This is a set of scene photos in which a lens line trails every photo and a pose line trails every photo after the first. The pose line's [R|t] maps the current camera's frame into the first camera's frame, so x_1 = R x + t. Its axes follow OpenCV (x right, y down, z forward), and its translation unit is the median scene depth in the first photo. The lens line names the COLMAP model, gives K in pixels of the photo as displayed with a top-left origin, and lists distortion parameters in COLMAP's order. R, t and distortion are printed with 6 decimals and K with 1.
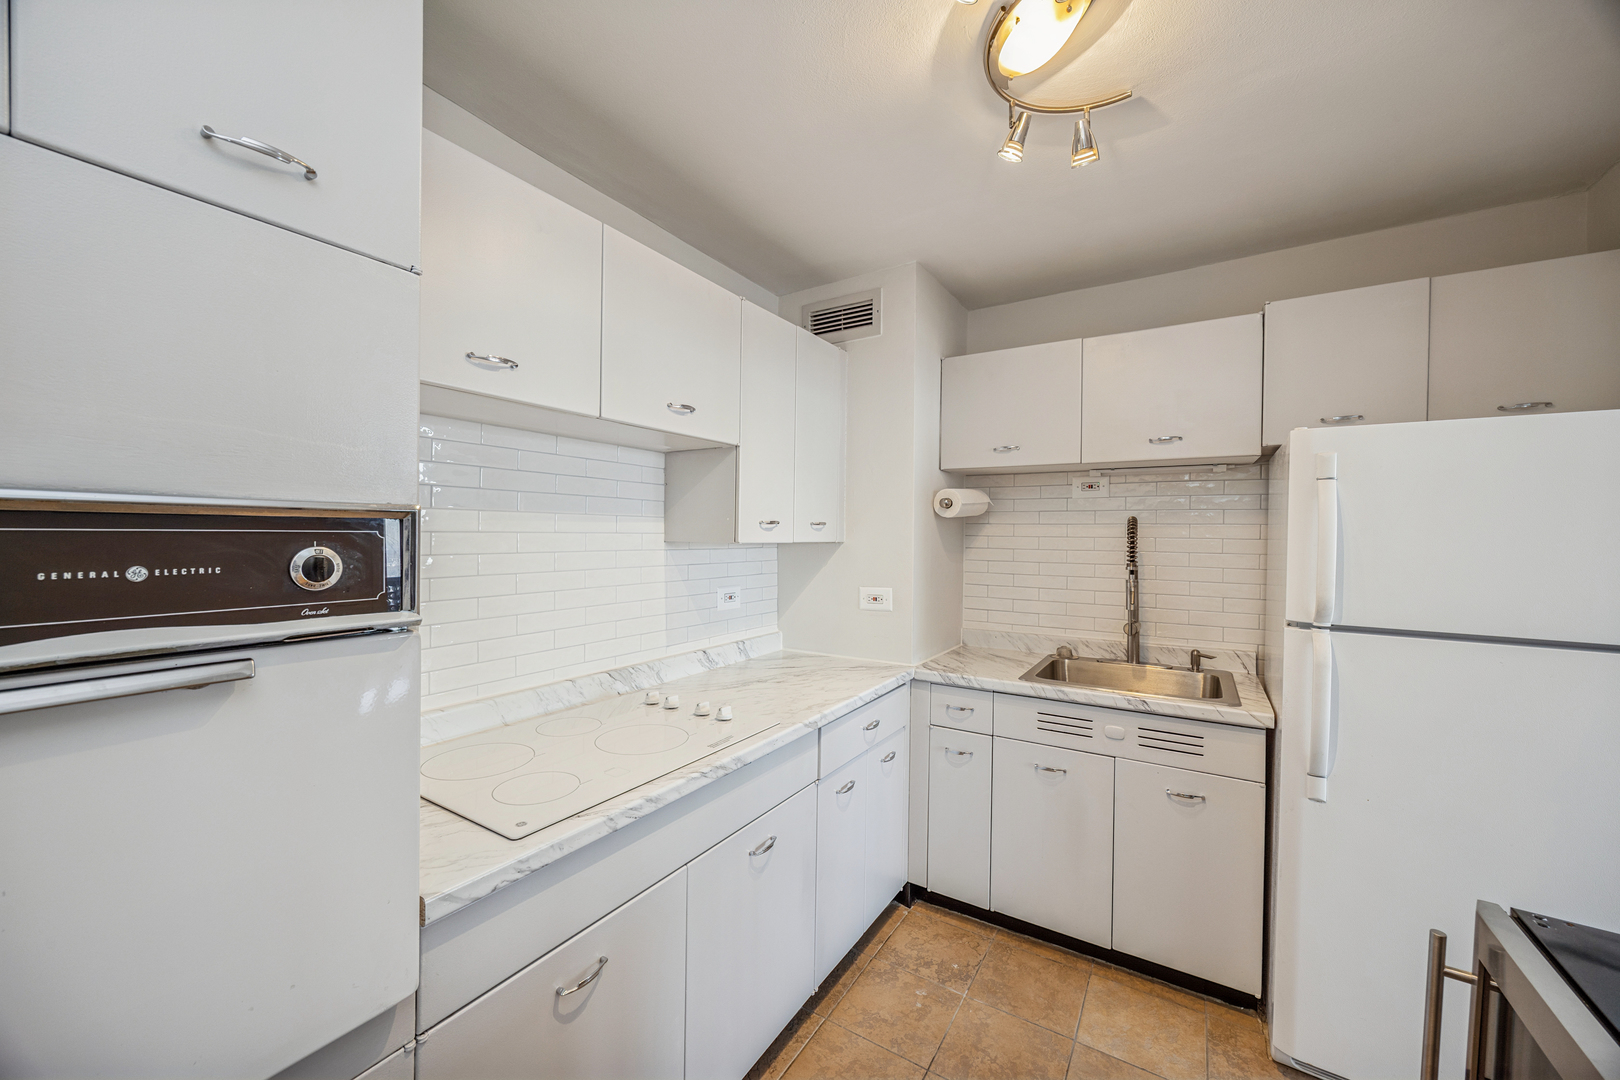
lens RADIAL K [[611.5, 0, 805.0], [0, 611.5, 539.8], [0, 0, 1]] dist [-0.001080, -0.000063]
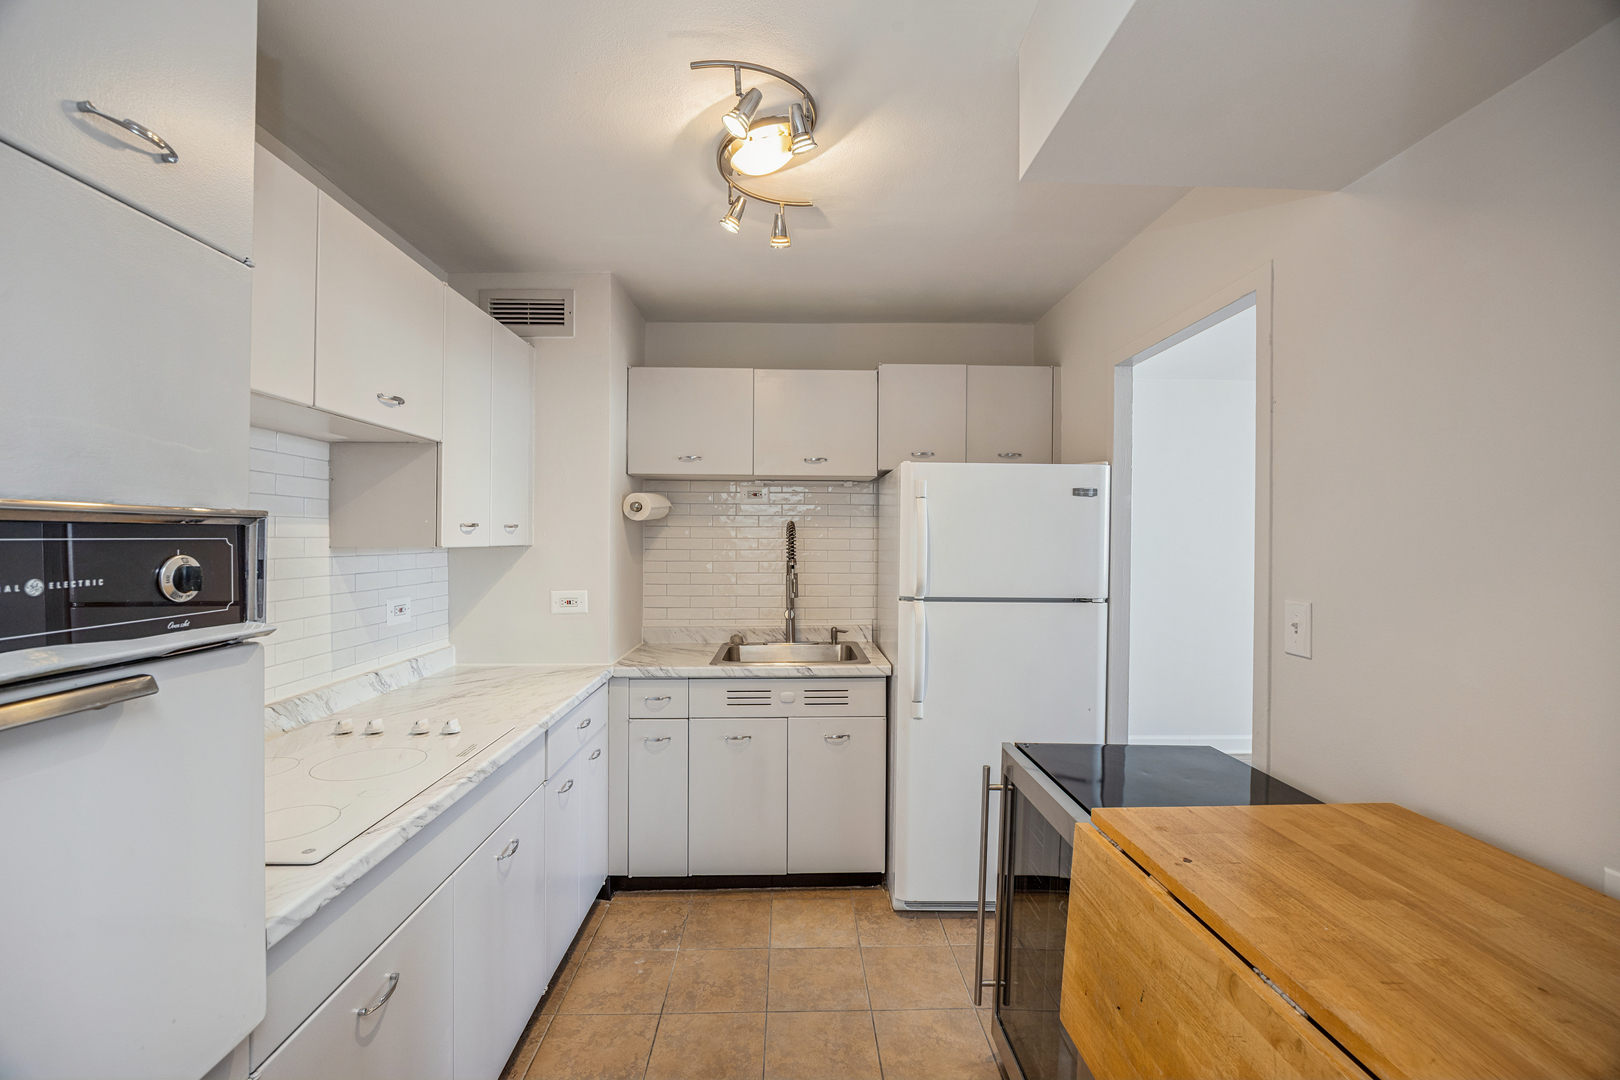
lens RADIAL K [[670.5, 0, 800.3], [0, 670.5, 541.9], [0, 0, 1]] dist [-0.002795, -0.000028]
pose [[0.835581, -0.009498, 0.549285, -0.214797], [0.009133, 0.999953, 0.003398, -0.001673], [-0.549291, 0.002178, 0.835628, -0.145215]]
